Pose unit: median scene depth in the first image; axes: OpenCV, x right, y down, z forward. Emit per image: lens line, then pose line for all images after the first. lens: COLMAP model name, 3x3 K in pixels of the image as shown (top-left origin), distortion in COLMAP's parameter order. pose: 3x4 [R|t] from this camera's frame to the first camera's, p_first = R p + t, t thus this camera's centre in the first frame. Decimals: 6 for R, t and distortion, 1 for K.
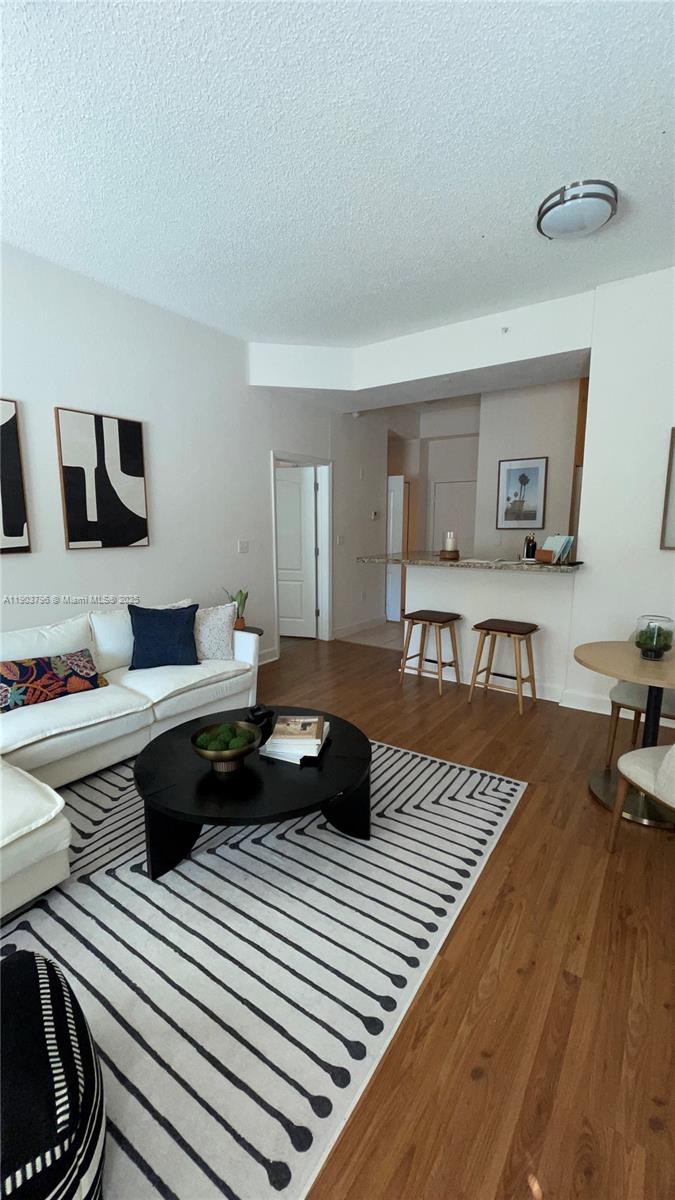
lens RADIAL K [[488.9, 0, 335.2], [0, 488.9, 602.1], [0, 0, 1]] dist [-0.003105, -0.000288]
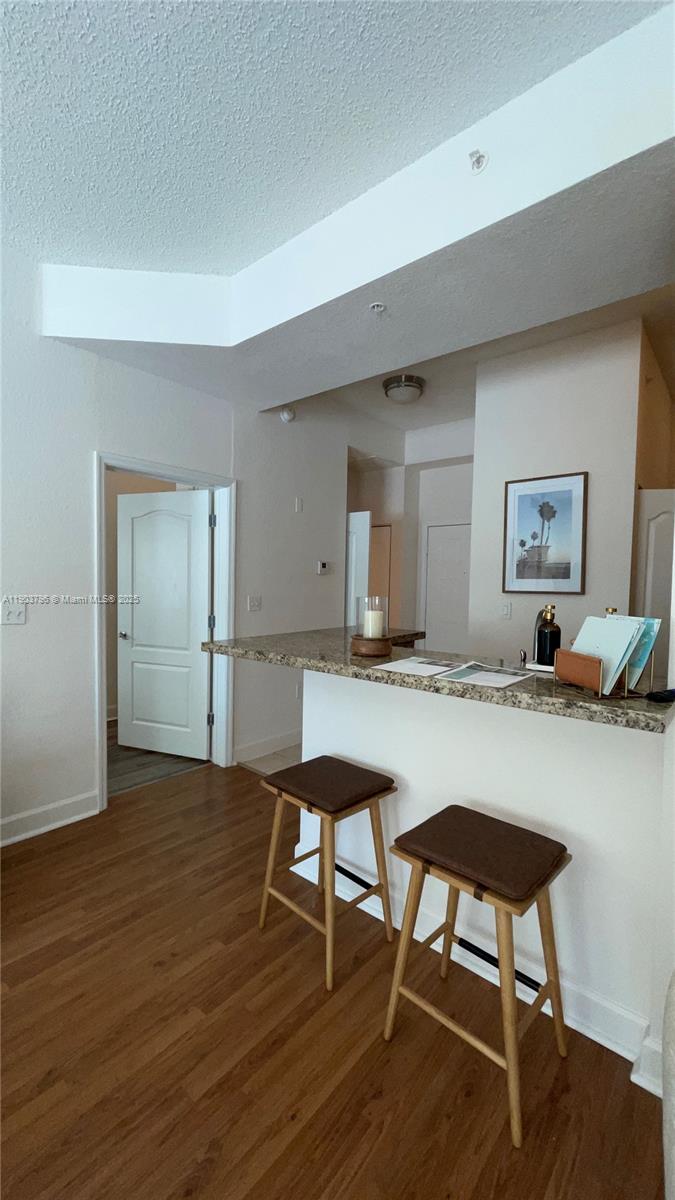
lens RADIAL K [[488.9, 0, 338.4], [0, 488.9, 597.4], [0, 0, 1]] dist [-0.003105, -0.000288]
pose [[0.996642, 0.024550, -0.078115, 0.180239], [-0.034399, 0.991261, -0.127350, -0.061700], [0.074306, 0.129609, 0.988777, 0.402656]]
